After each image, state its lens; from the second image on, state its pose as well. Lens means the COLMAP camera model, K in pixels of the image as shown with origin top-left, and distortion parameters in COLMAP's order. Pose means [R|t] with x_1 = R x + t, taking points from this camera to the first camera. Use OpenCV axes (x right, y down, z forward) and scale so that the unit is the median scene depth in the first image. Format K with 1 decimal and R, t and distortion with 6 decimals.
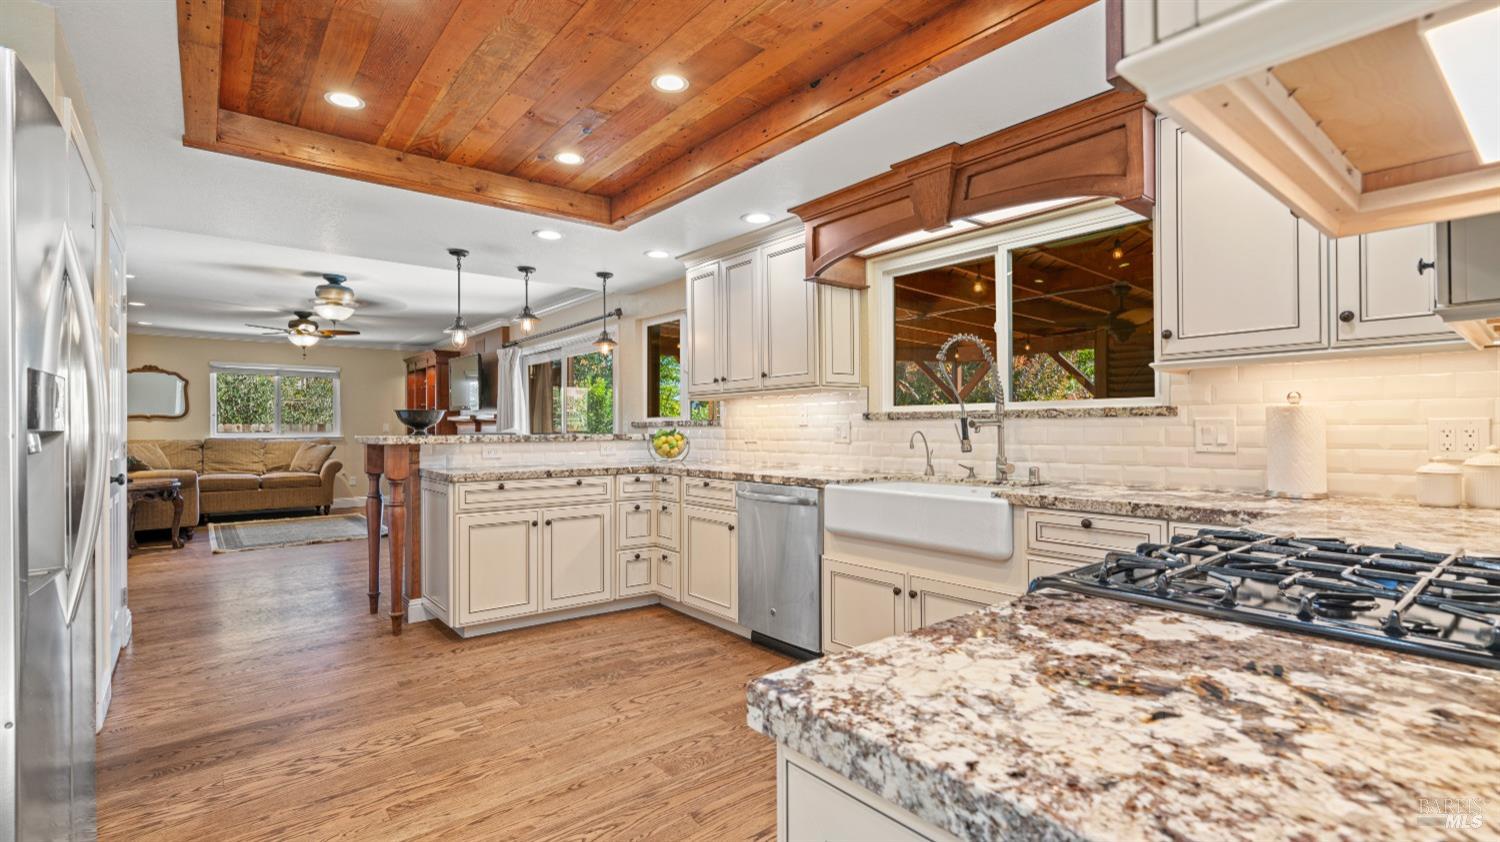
lens RADIAL K [[680.1, 0, 747.0], [0, 680.1, 423.0], [0, 0, 1]] dist [-0.009919, 0.005446]
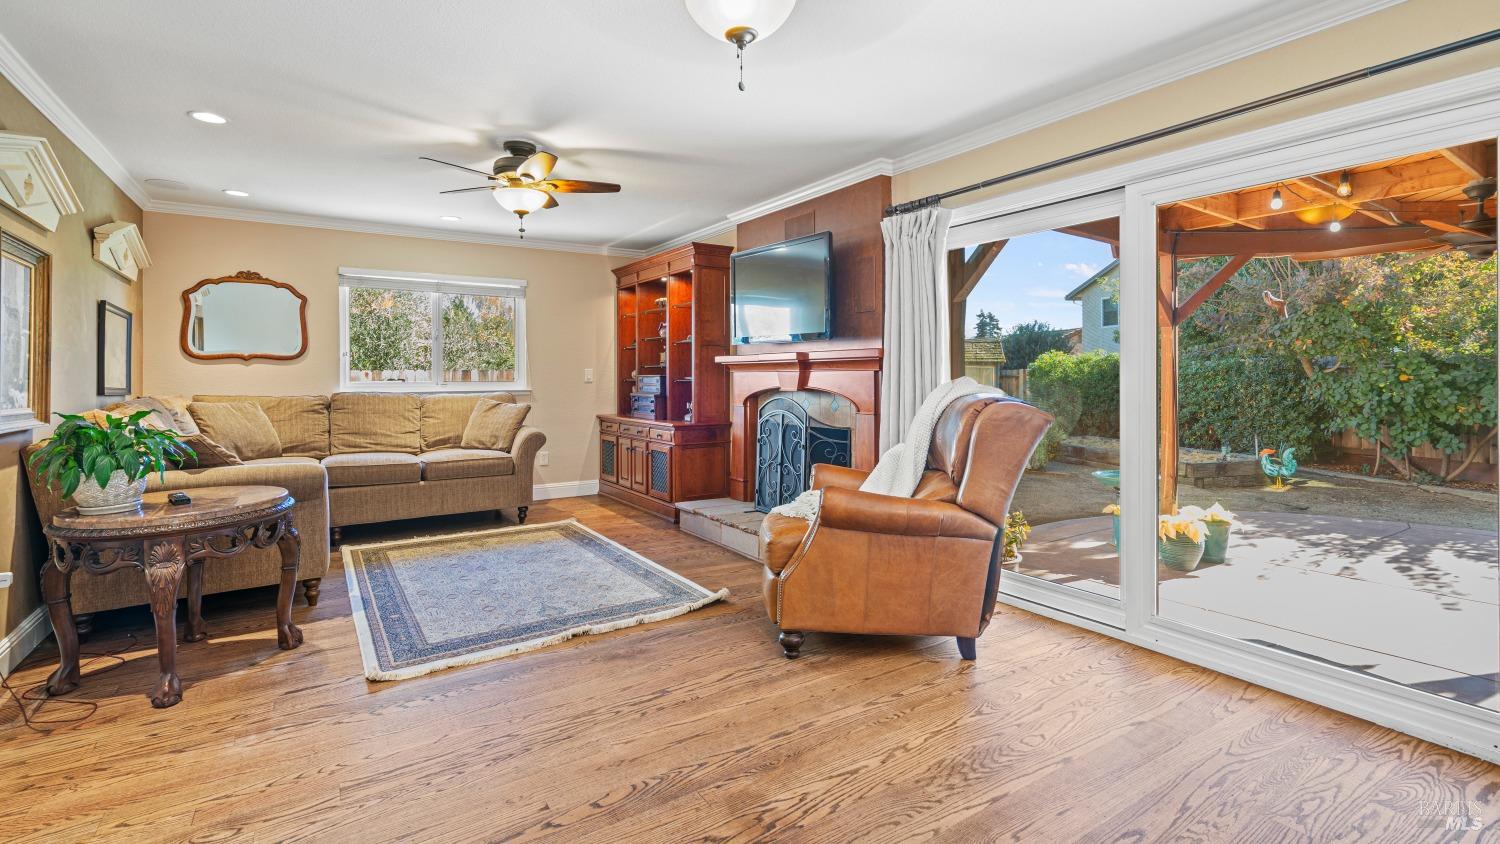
lens RADIAL K [[680.1, 0, 753.7], [0, 680.1, 376.9], [0, 0, 1]] dist [-0.009919, 0.005446]
pose [[0.994659, 0.000672, -0.103209, -0.748061], [0.000337, 0.999952, 0.009765, 0.005324], [0.103210, -0.009748, 0.994612, 0.898729]]
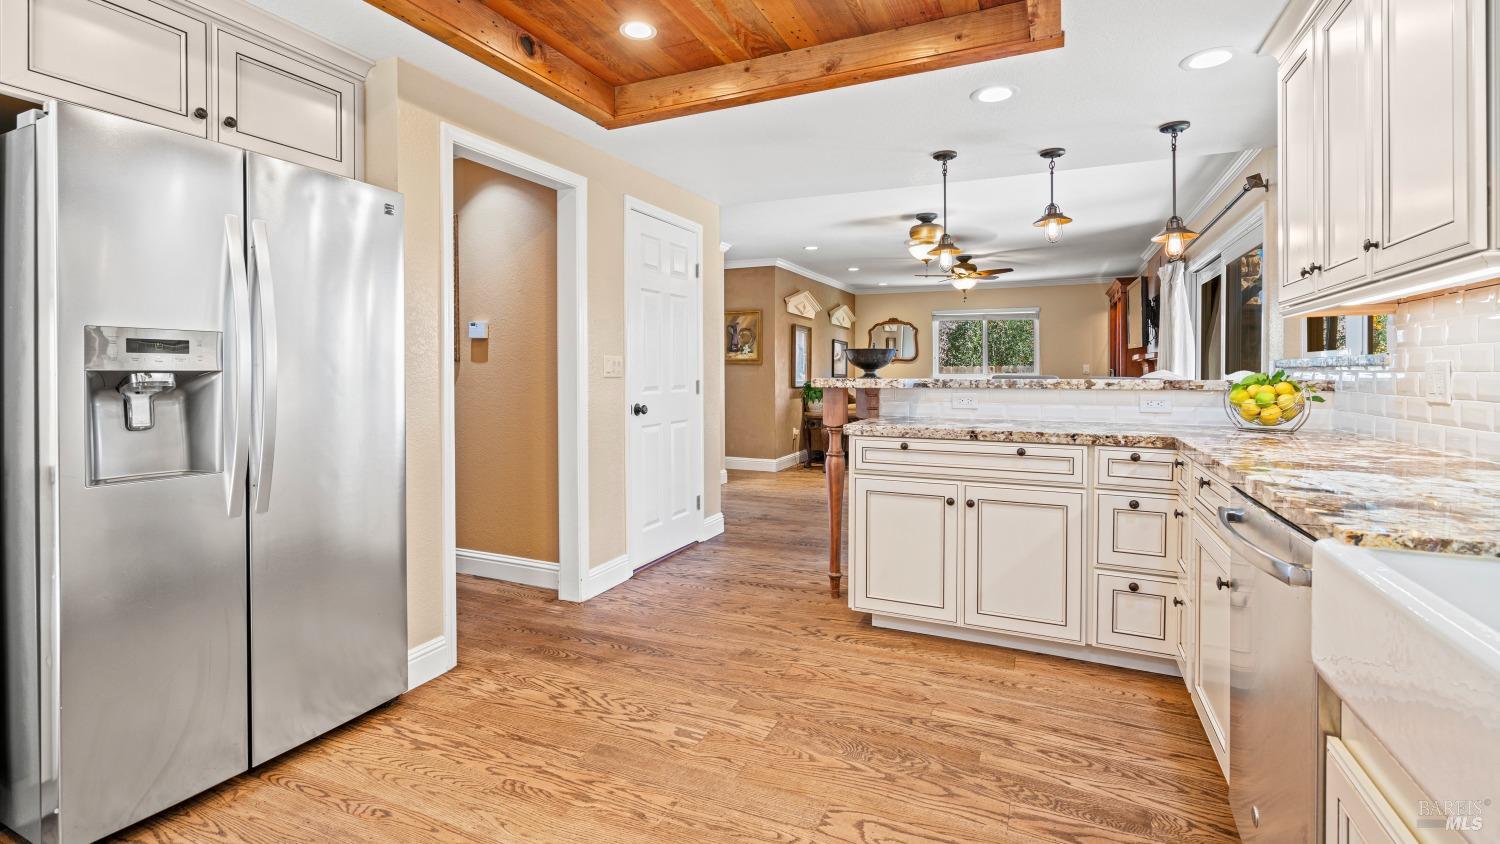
lens RADIAL K [[680.1, 0, 742.9], [0, 680.1, 376.5], [0, 0, 1]] dist [-0.009919, 0.005446]
pose [[0.440331, 0.010310, -0.897776, 0.211633], [0.005731, 0.999881, 0.014293, 0.002684], [0.897817, -0.011439, 0.440220, 0.427273]]
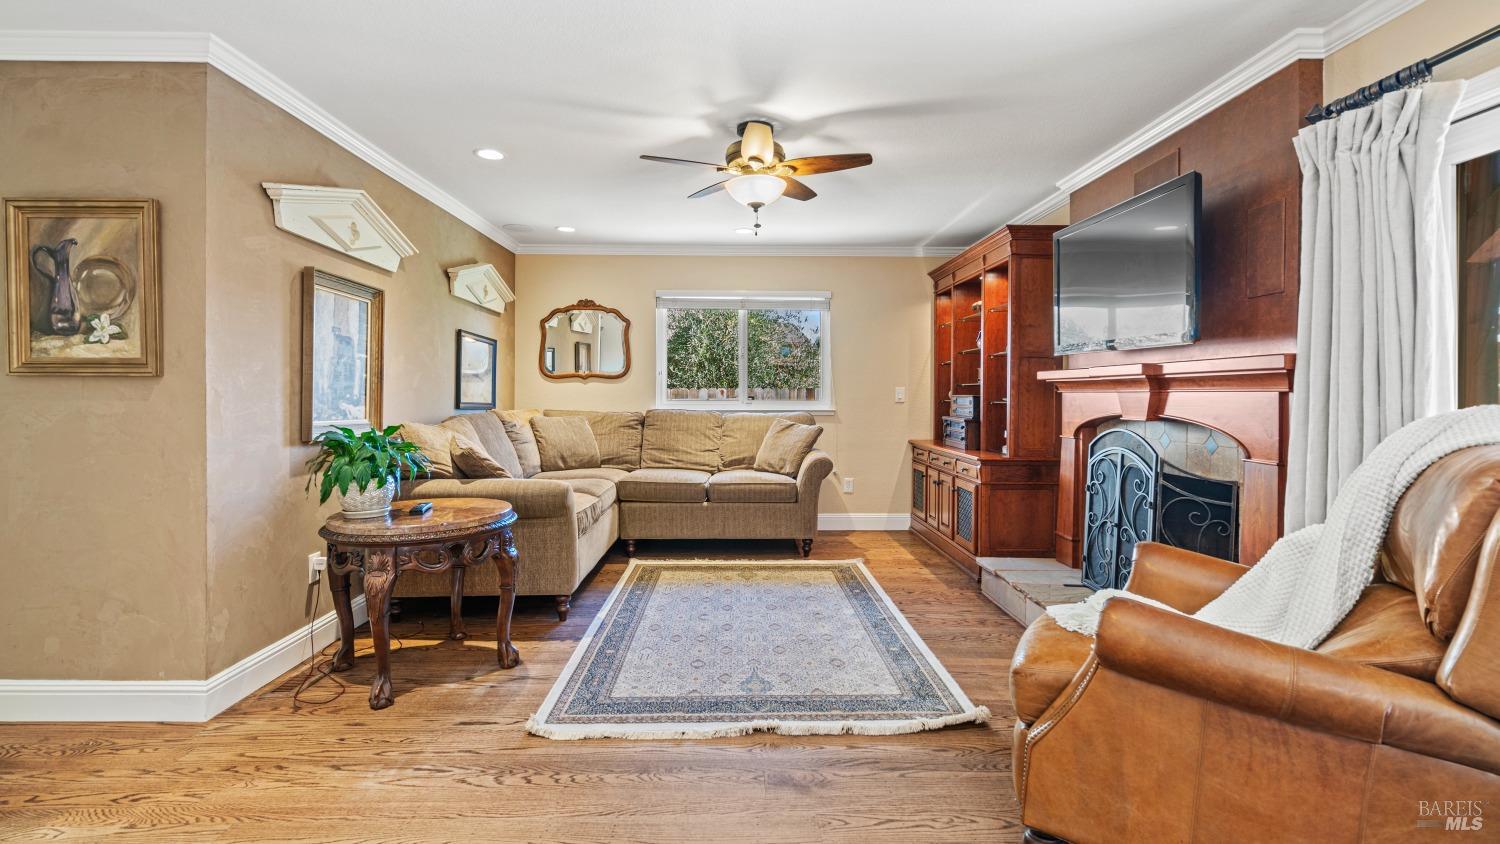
lens RADIAL K [[680.1, 0, 744.8], [0, 680.1, 397.9], [0, 0, 1]] dist [-0.009919, 0.005446]
pose [[0.783776, 0.011038, -0.620946, -0.677214], [-0.002726, 0.999894, 0.014333, 0.004432], [0.621038, -0.009541, 0.783723, 1.141997]]
